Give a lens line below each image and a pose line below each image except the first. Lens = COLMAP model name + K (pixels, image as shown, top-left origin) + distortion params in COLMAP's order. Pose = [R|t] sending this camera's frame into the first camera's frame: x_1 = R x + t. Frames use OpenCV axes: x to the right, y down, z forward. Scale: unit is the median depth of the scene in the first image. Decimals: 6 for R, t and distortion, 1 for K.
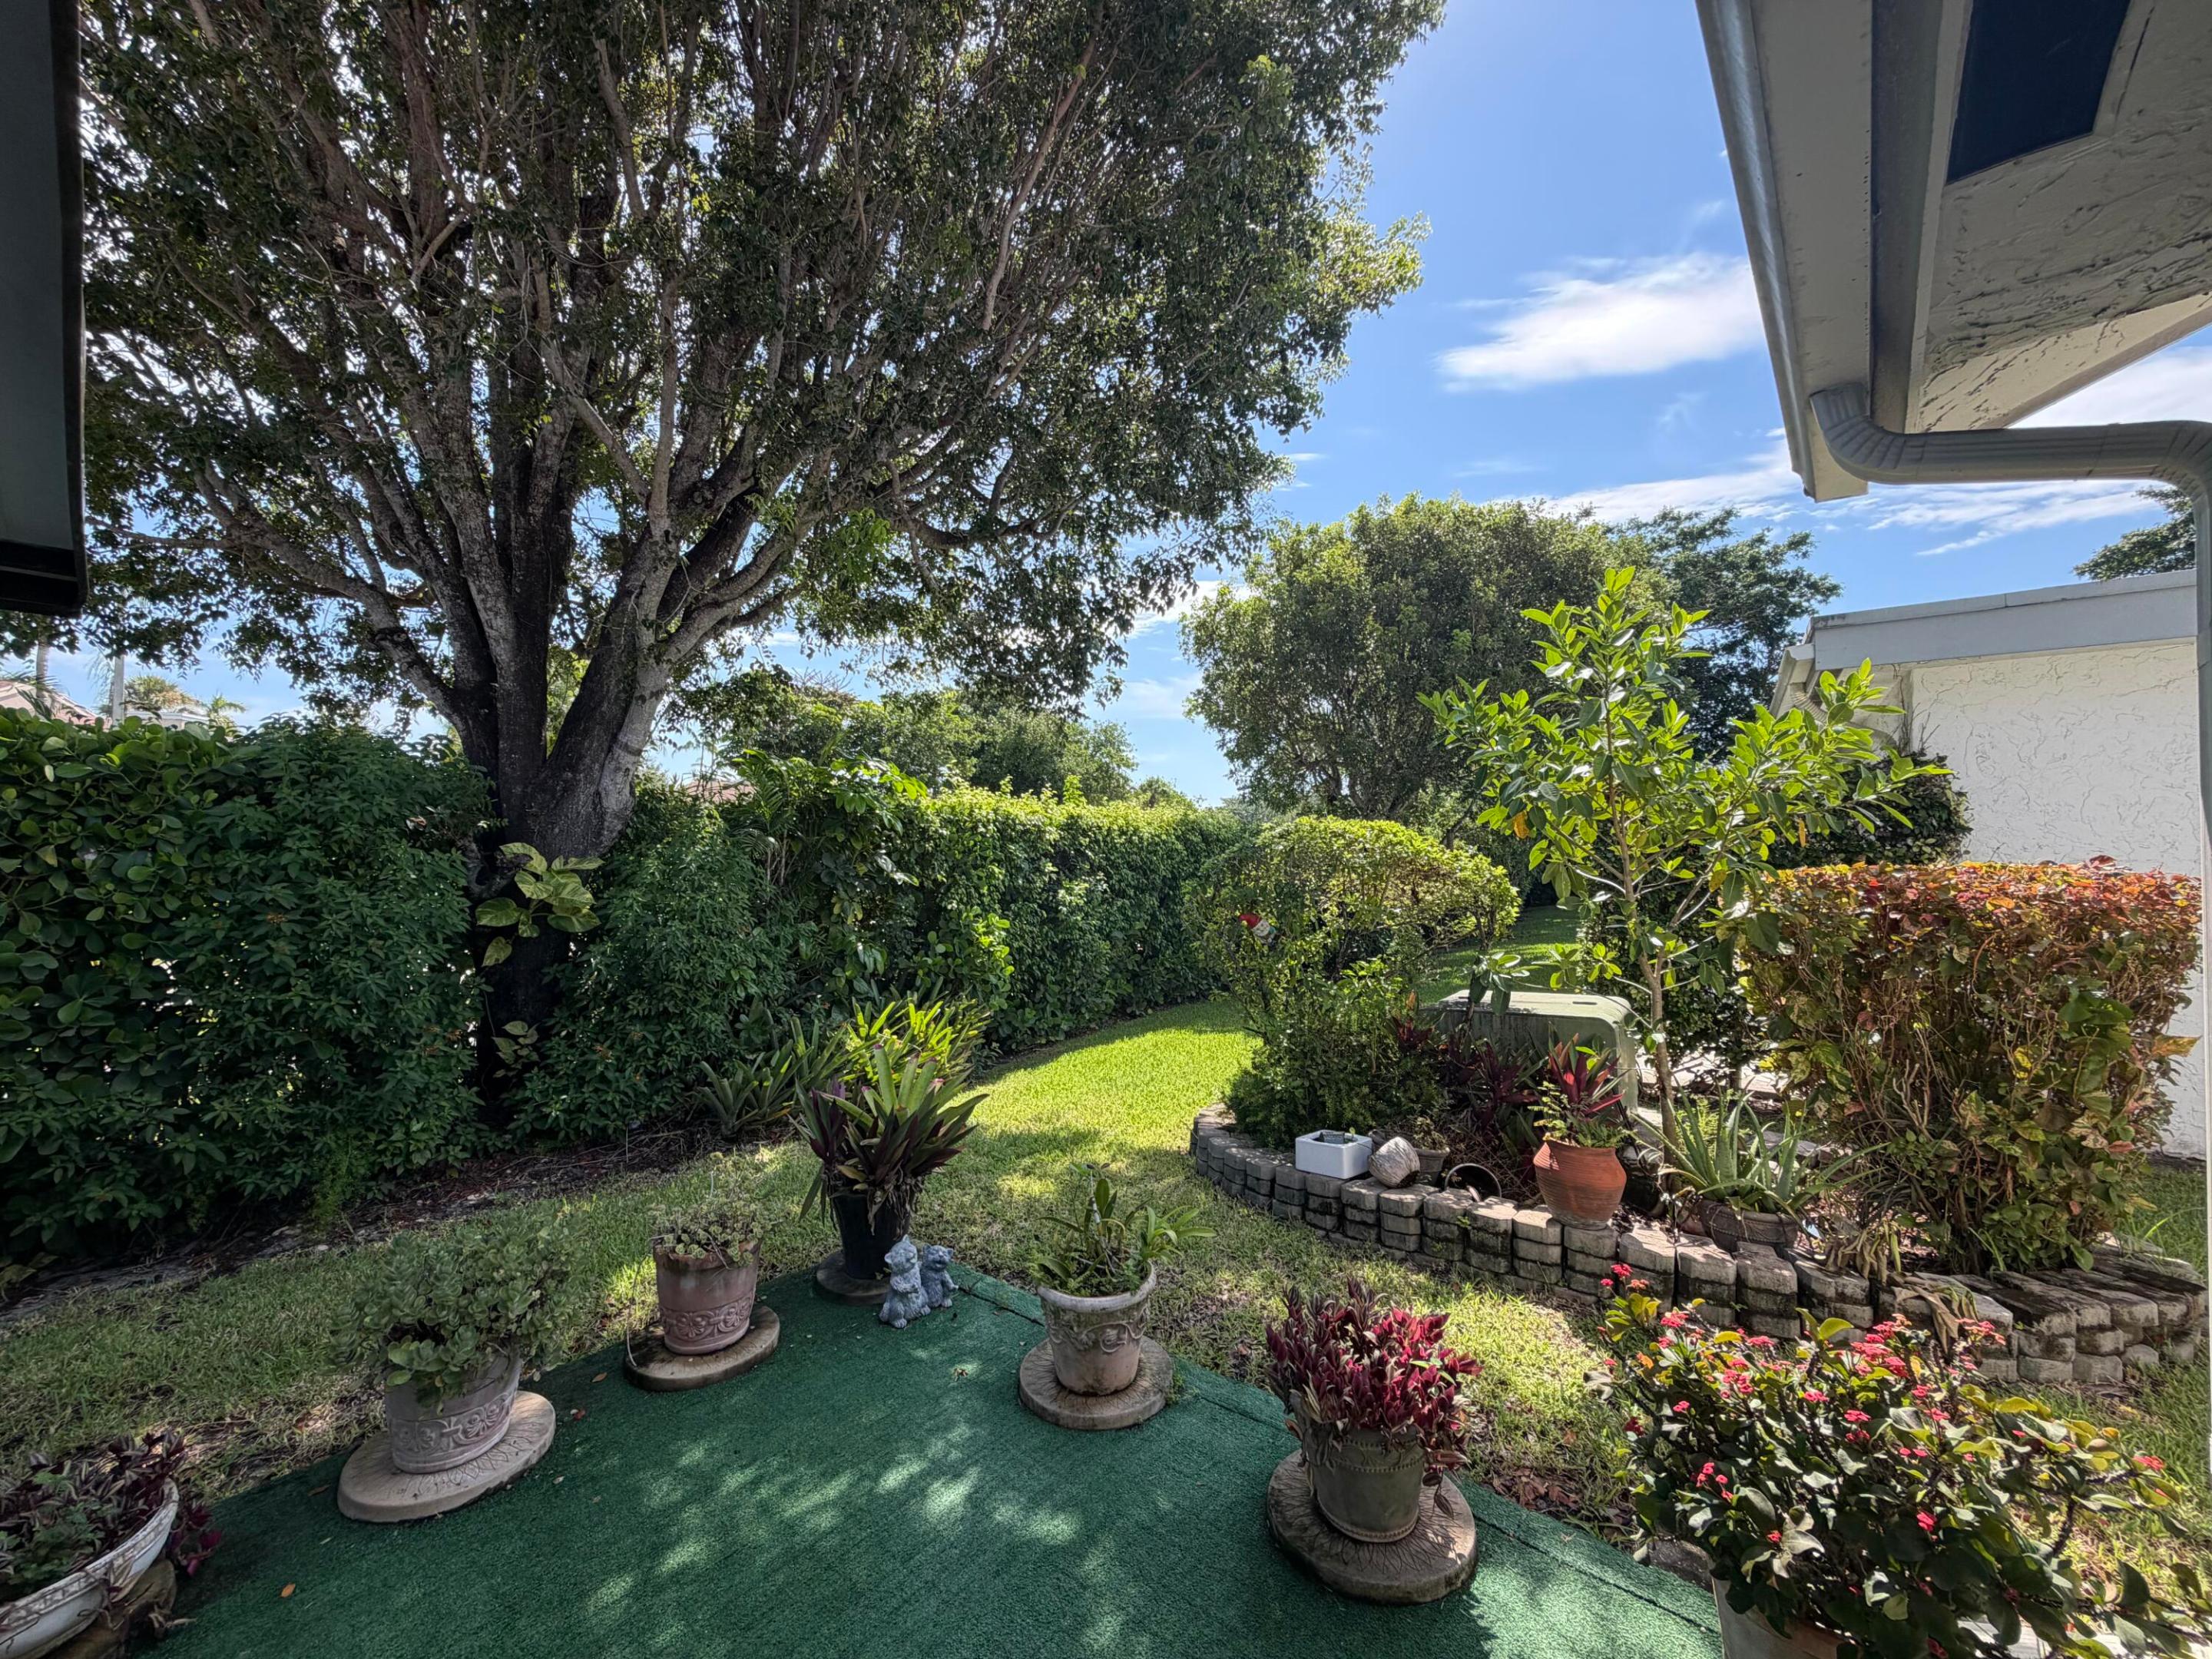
lens RADIAL K [[882.7, 0, 1108.3], [0, 882.7, 838.9], [0, 0, 1]] dist [0.001297, -0.000233]
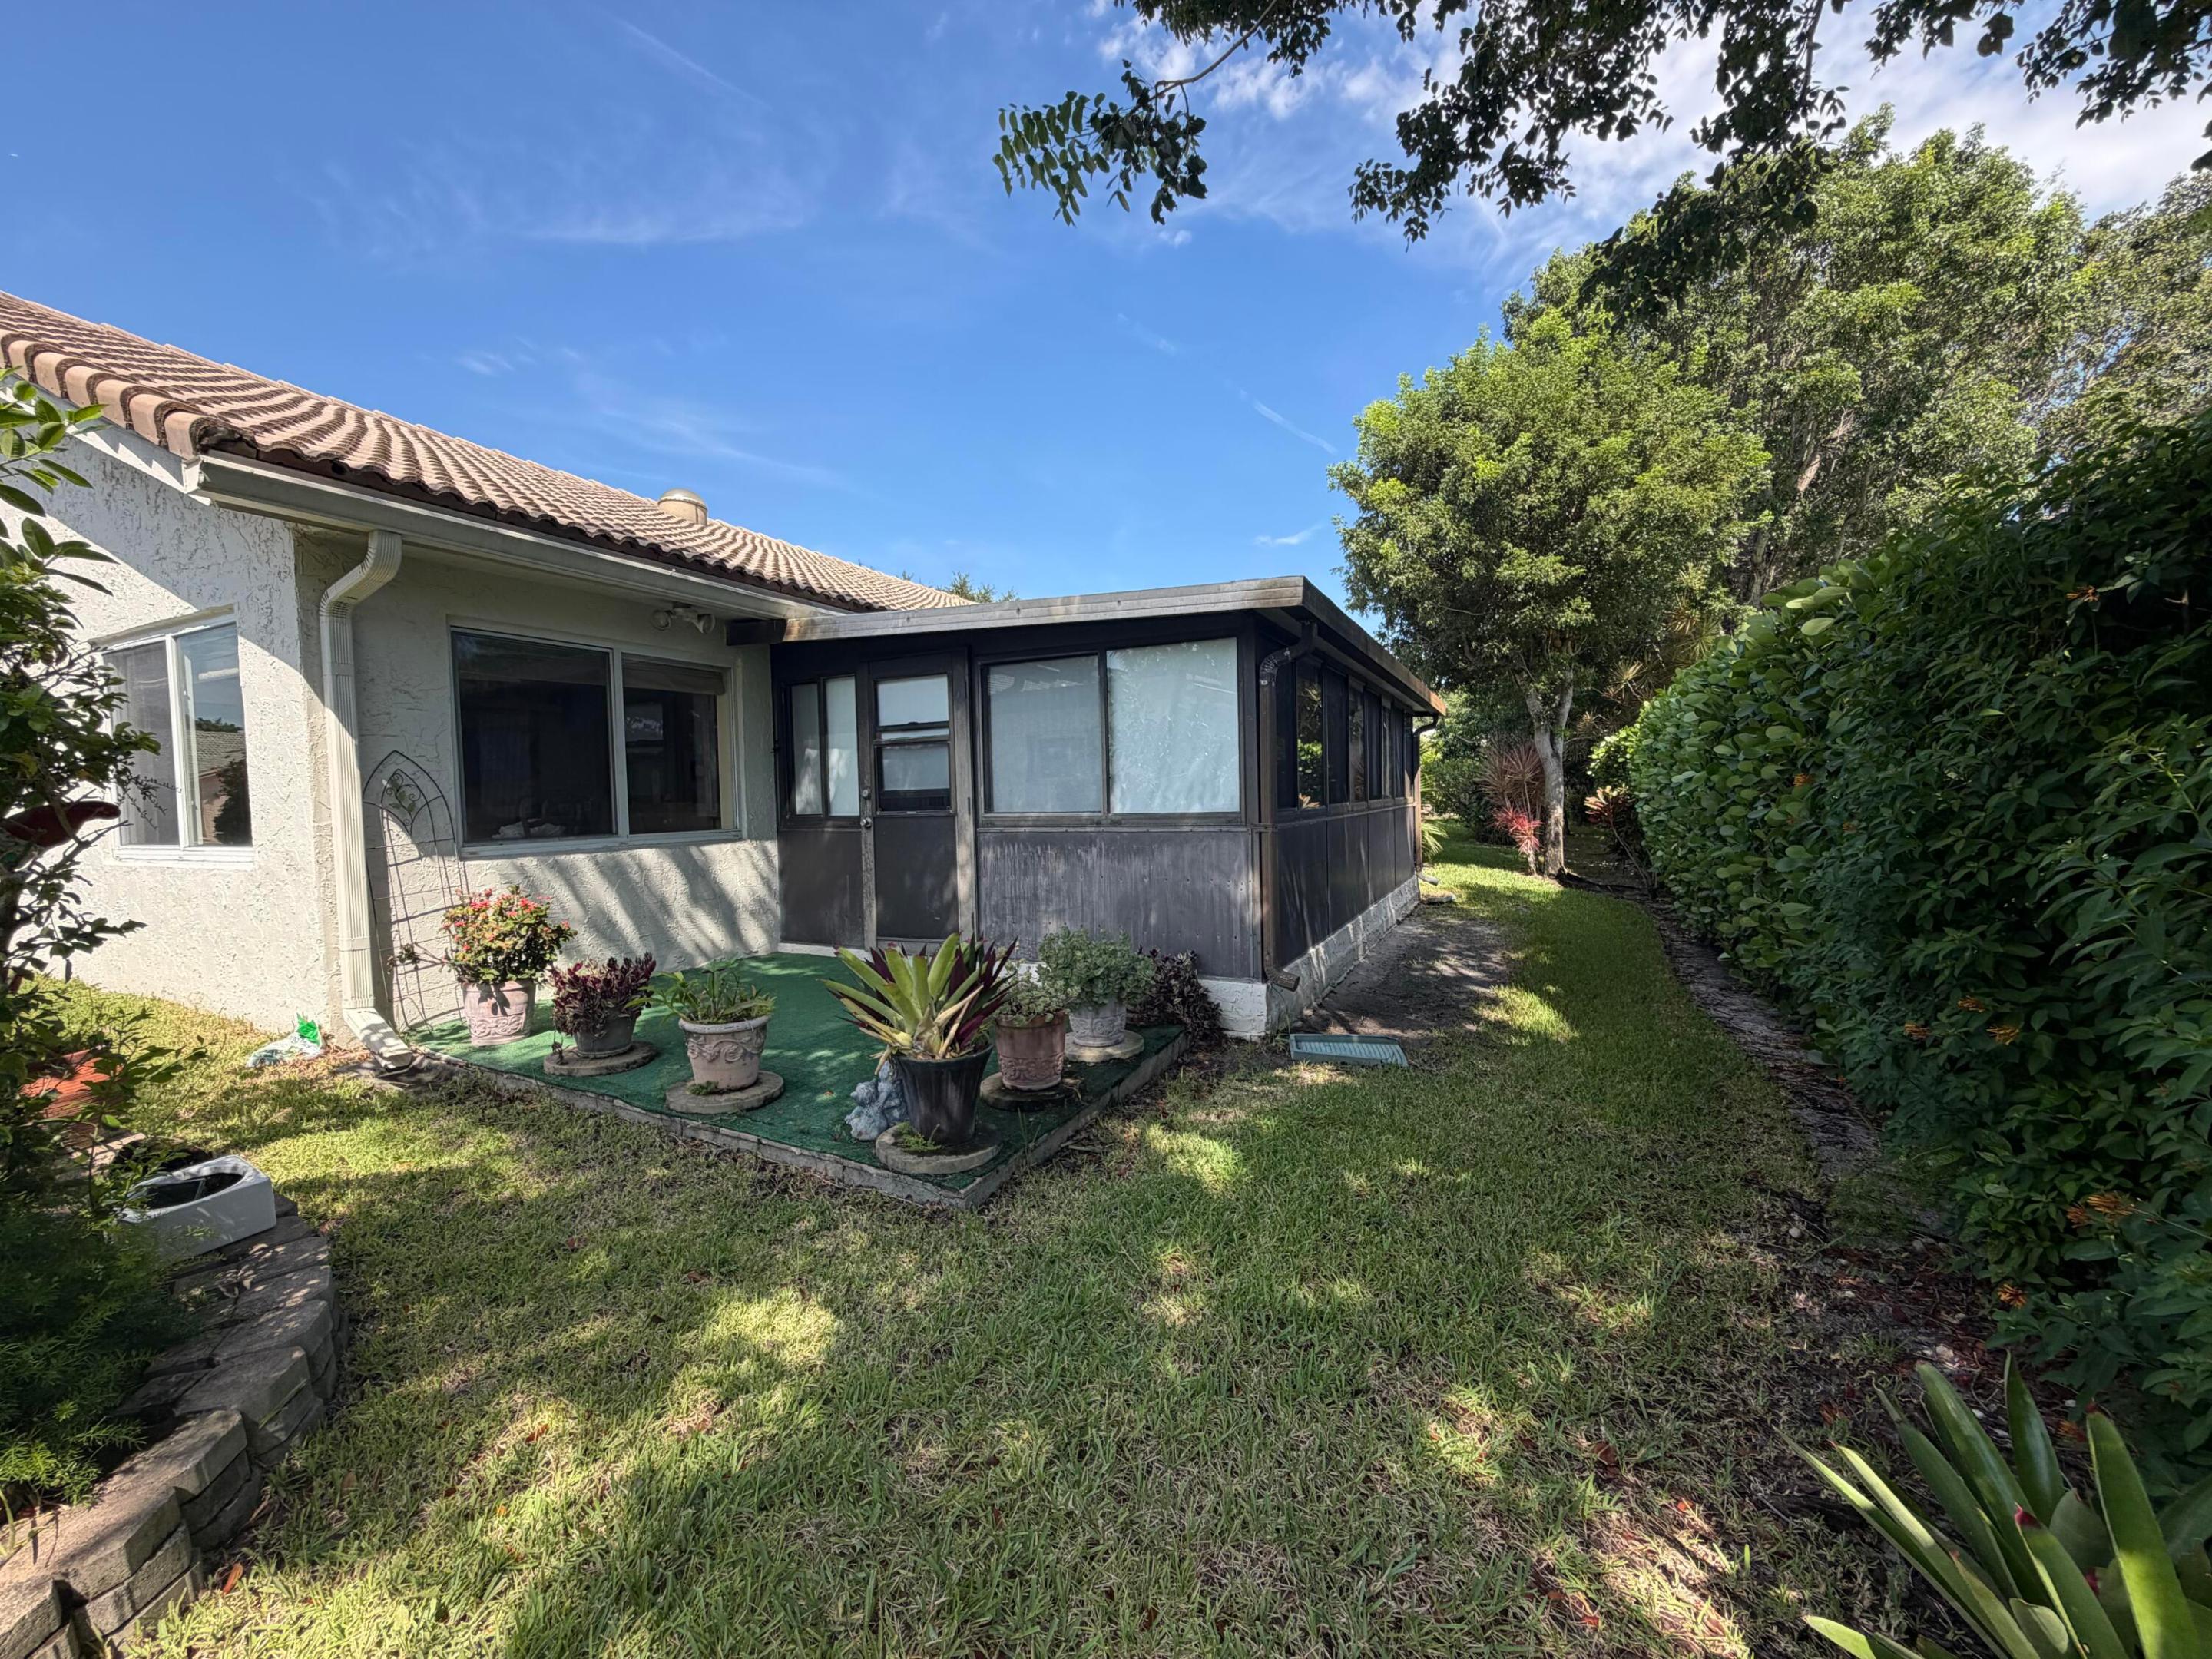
lens RADIAL K [[882.7, 0, 1106.8], [0, 882.7, 829.3], [0, 0, 1]] dist [0.001297, -0.000233]
pose [[-0.967218, 0.026860, -0.252524, -0.306144], [0.021395, 0.999474, 0.024362, 0.184662], [0.253046, 0.018161, -0.967284, 3.022444]]
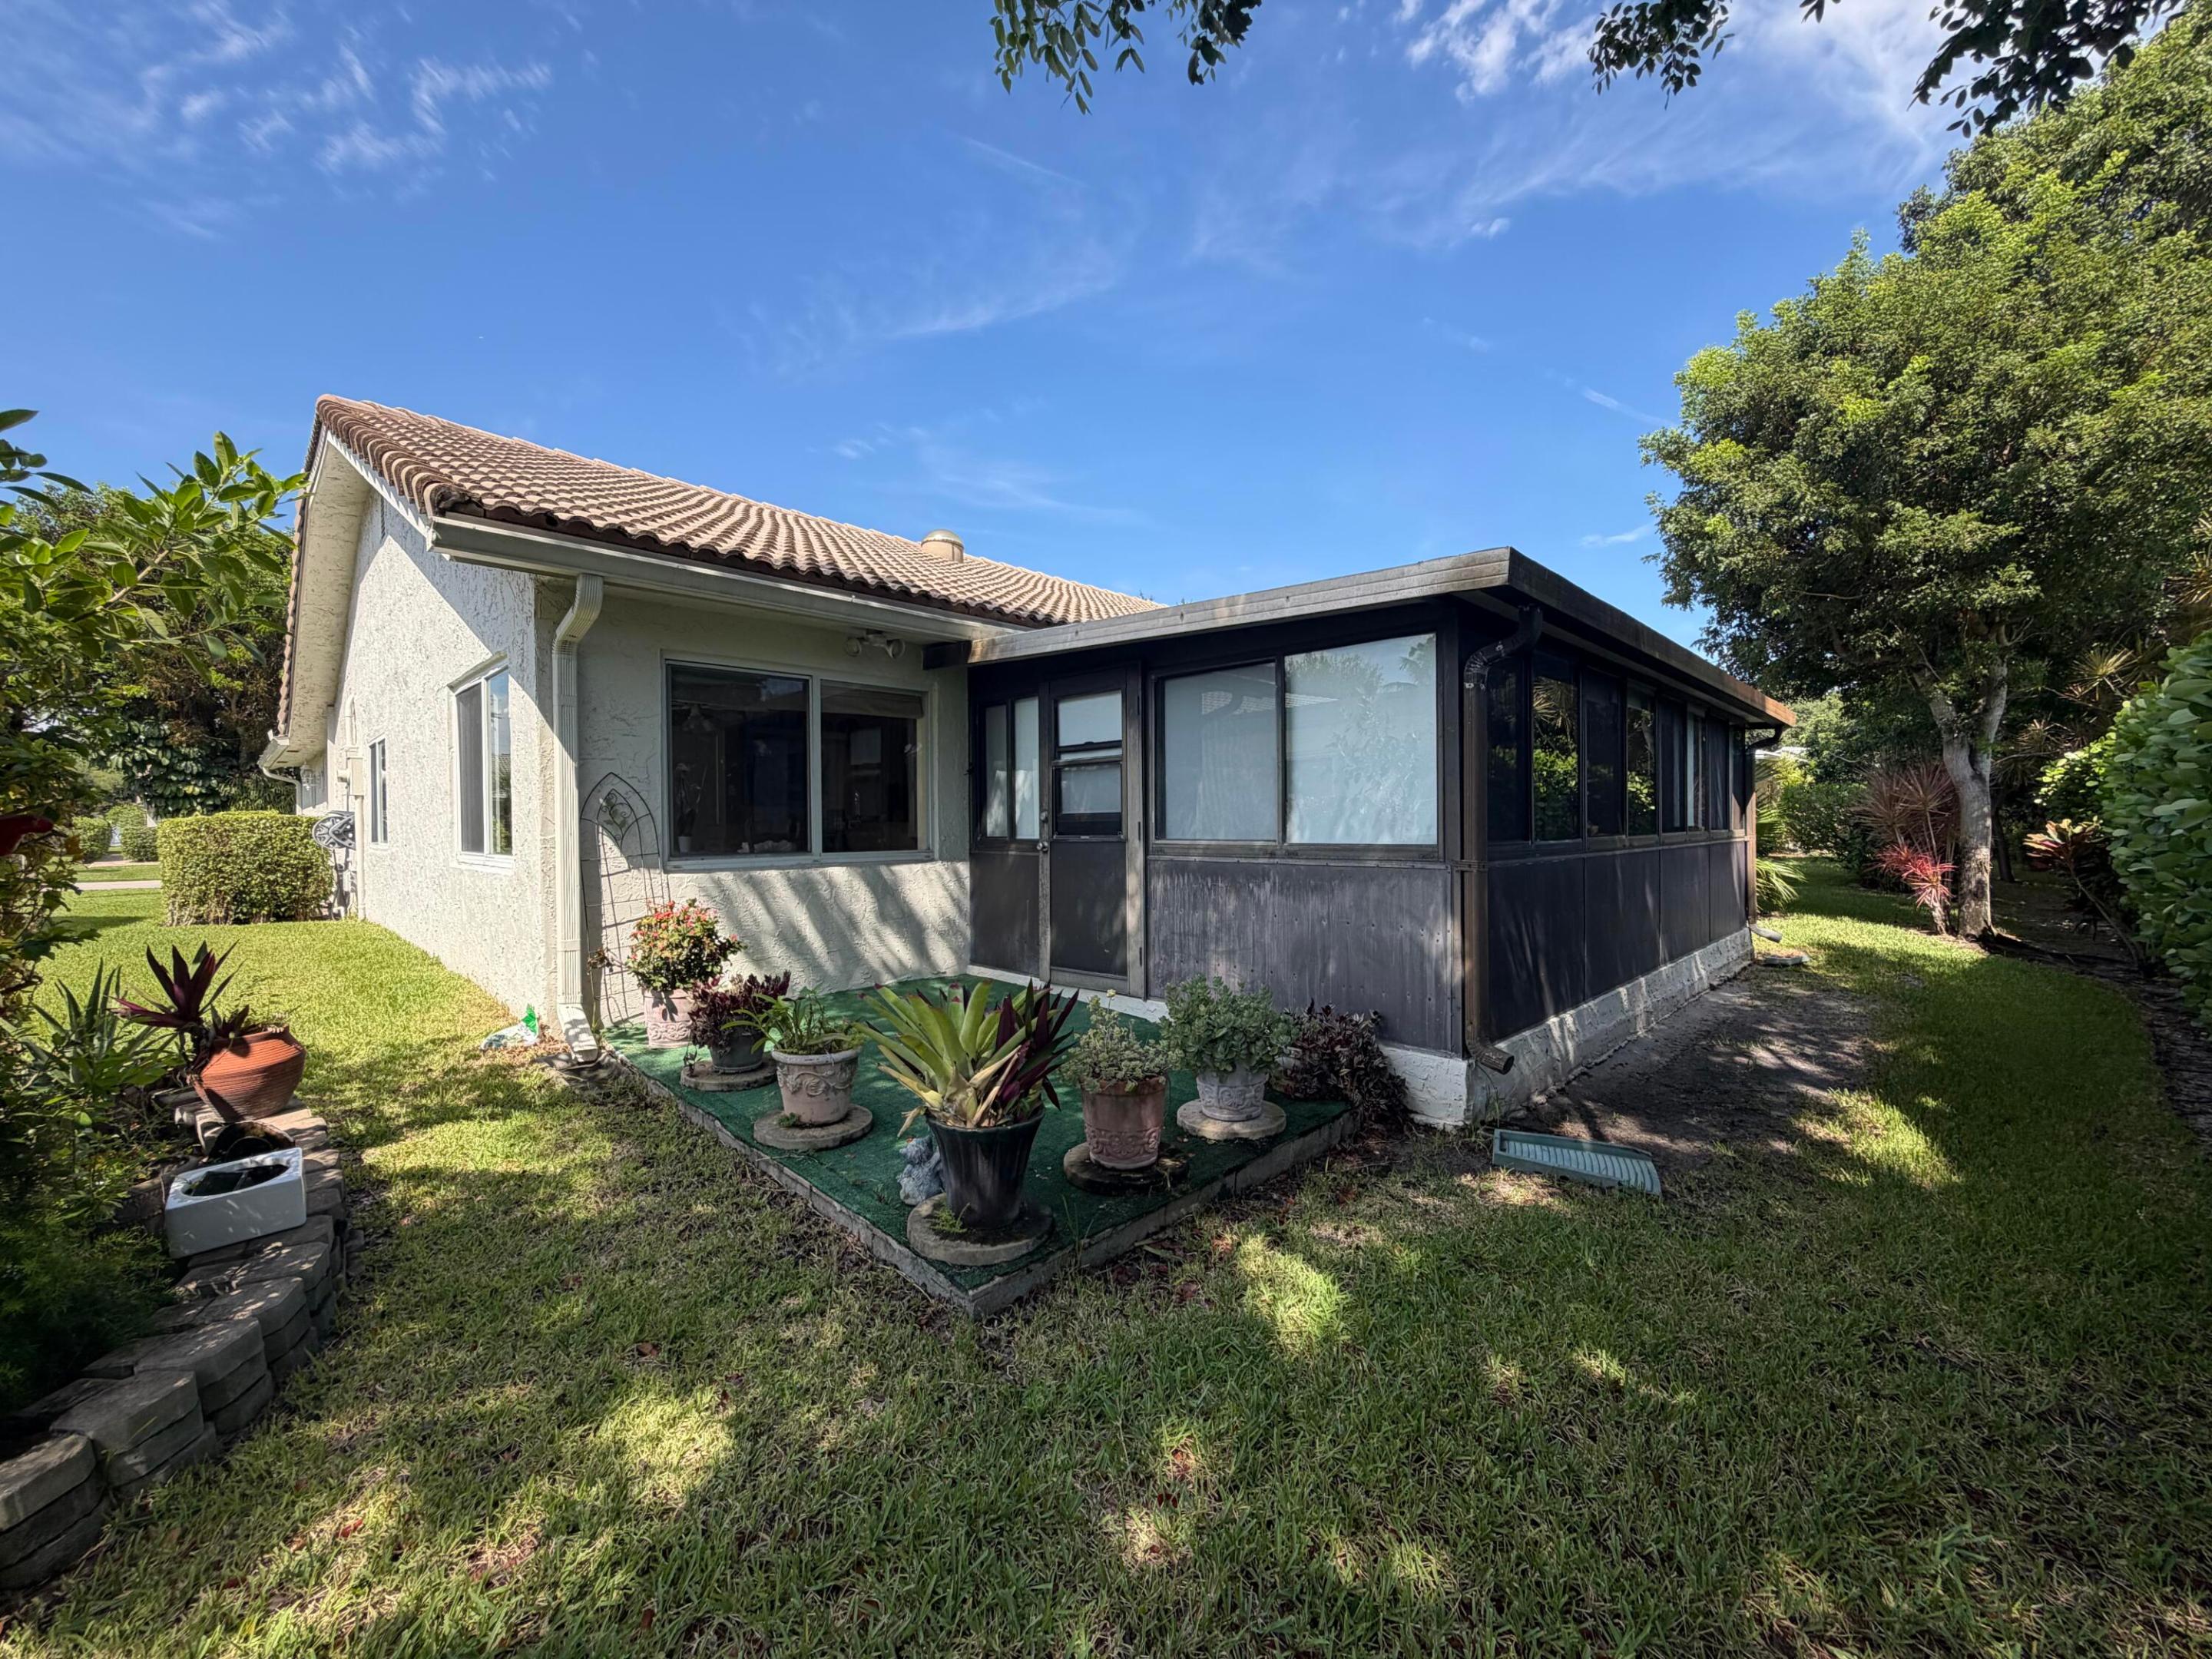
lens RADIAL K [[882.7, 0, 1105.7], [0, 882.7, 831.3], [0, 0, 1]] dist [0.001297, -0.000233]
pose [[-0.997588, 0.002172, 0.069372, -0.669476], [0.001850, 0.999987, -0.004706, 0.180981], [-0.069381, -0.004566, -0.997580, 2.790207]]
